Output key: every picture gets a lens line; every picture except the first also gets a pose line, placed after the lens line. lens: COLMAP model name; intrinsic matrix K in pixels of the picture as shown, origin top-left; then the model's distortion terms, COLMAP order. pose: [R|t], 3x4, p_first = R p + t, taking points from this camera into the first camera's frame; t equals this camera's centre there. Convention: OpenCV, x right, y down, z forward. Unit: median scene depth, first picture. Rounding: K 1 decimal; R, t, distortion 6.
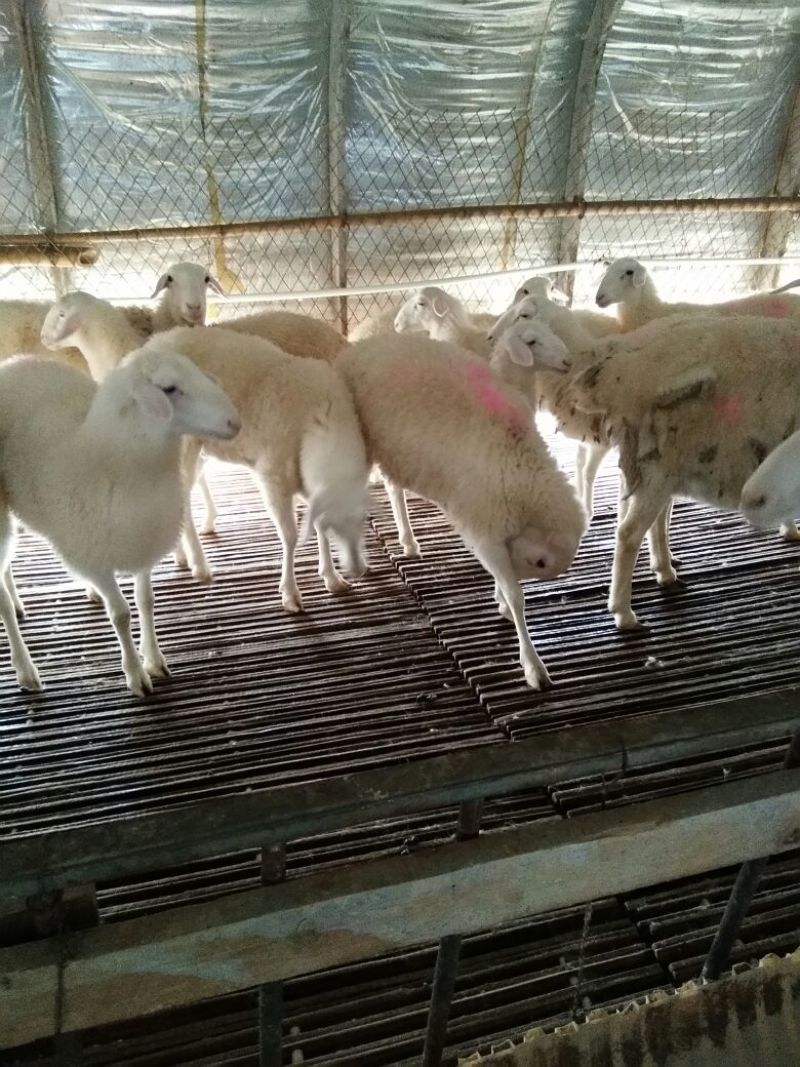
lens RADIAL K [[842.6, 0, 395.6], [0, 842.6, 540.2], [0, 0, 1]] dist [0.083354, -0.109961]
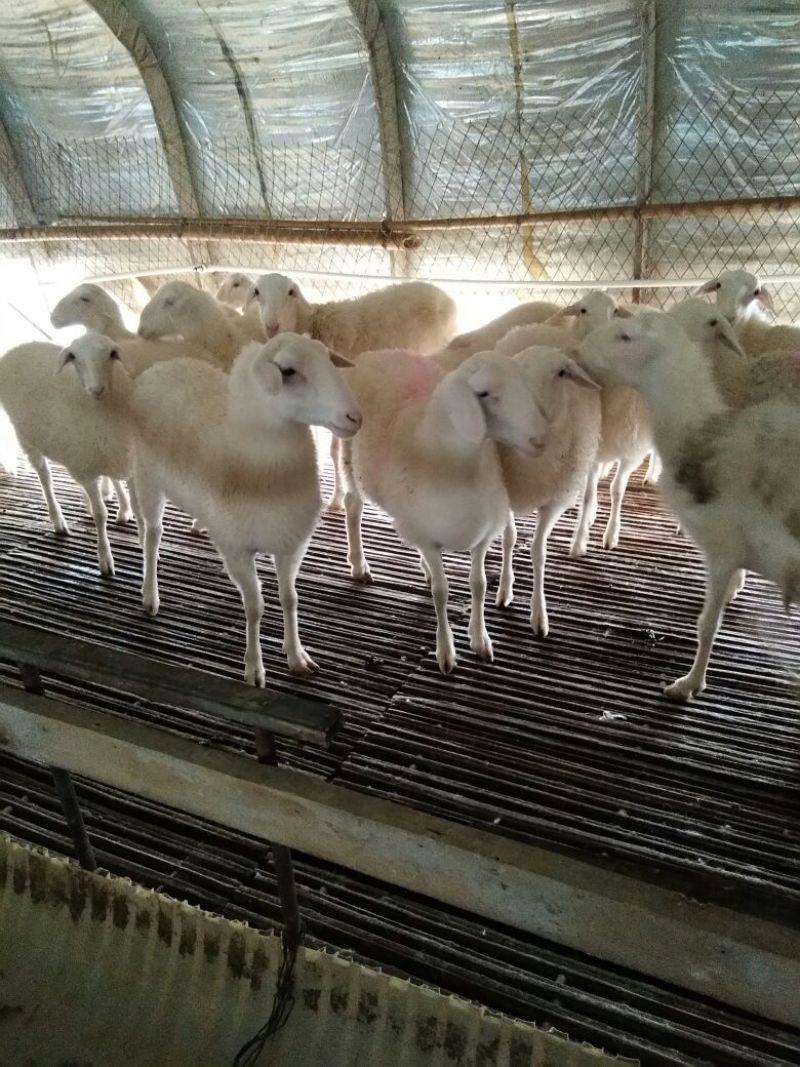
lens RADIAL K [[842.6, 0, 393.9], [0, 842.6, 536.0], [0, 0, 1]] dist [0.083354, -0.109961]
pose [[0.744120, 0.250828, -0.619169, 0.429110], [-0.237478, 0.965617, 0.105773, -0.055595], [0.624411, 0.068331, 0.778101, 0.096008]]
